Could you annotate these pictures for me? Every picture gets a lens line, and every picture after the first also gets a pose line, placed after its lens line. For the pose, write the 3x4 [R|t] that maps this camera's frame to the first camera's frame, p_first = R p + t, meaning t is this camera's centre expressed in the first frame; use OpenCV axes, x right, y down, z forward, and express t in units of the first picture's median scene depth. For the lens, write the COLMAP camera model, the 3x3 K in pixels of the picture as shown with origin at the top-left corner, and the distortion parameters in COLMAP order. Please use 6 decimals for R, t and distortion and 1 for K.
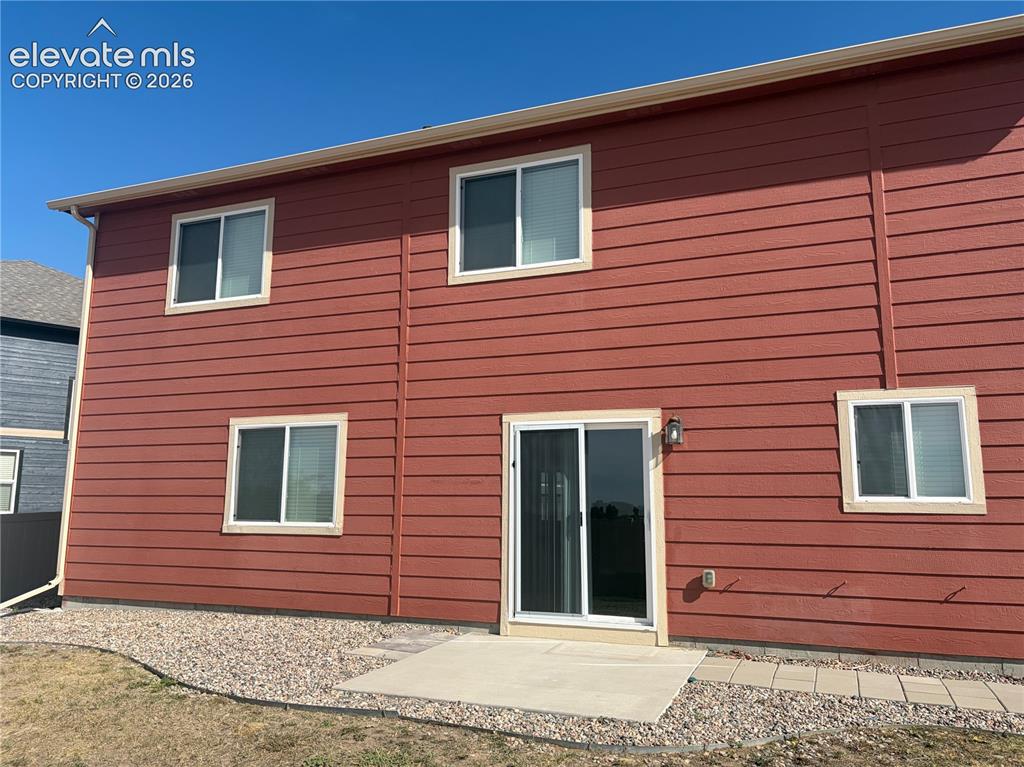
lens RADIAL K [[782.7, 0, 514.5], [0, 782.7, 398.9], [0, 0, 1]] dist [0.047015, -0.052515]
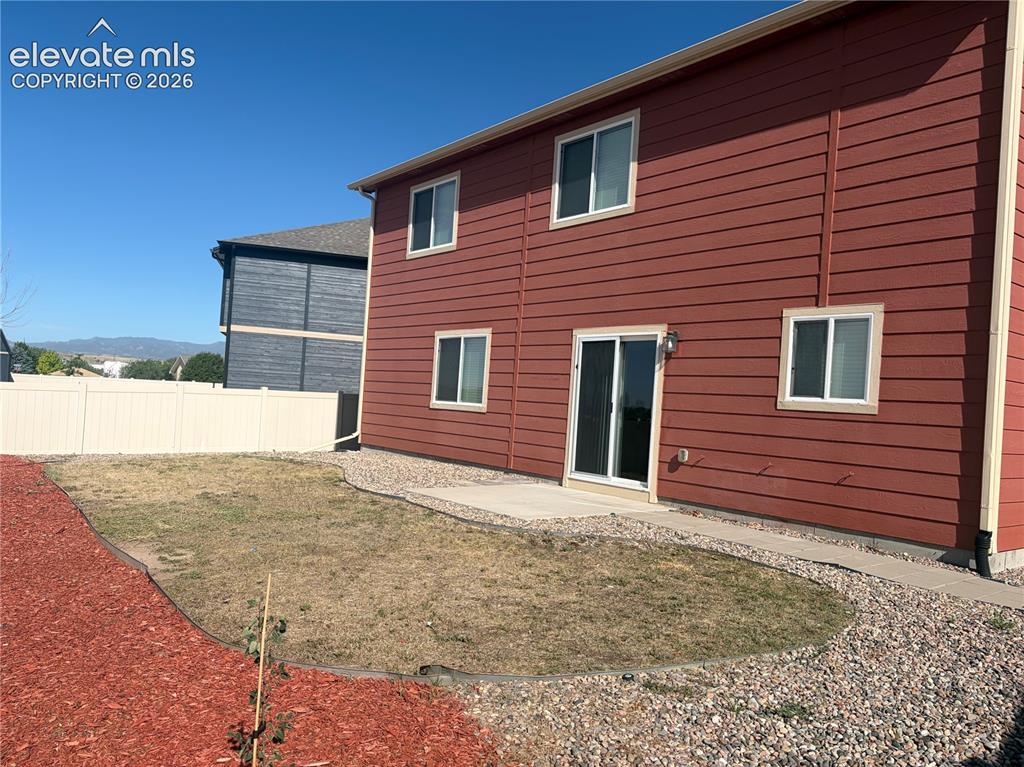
lens RADIAL K [[798.8, 0, 504.5], [0, 798.8, 393.2], [0, 0, 1]] dist [0.101771, -0.135628]
pose [[0.855722, 0.035985, -0.516184, 0.696371], [0.026080, 0.993311, 0.112482, -0.032670], [0.516779, -0.109716, 0.849060, -0.279361]]
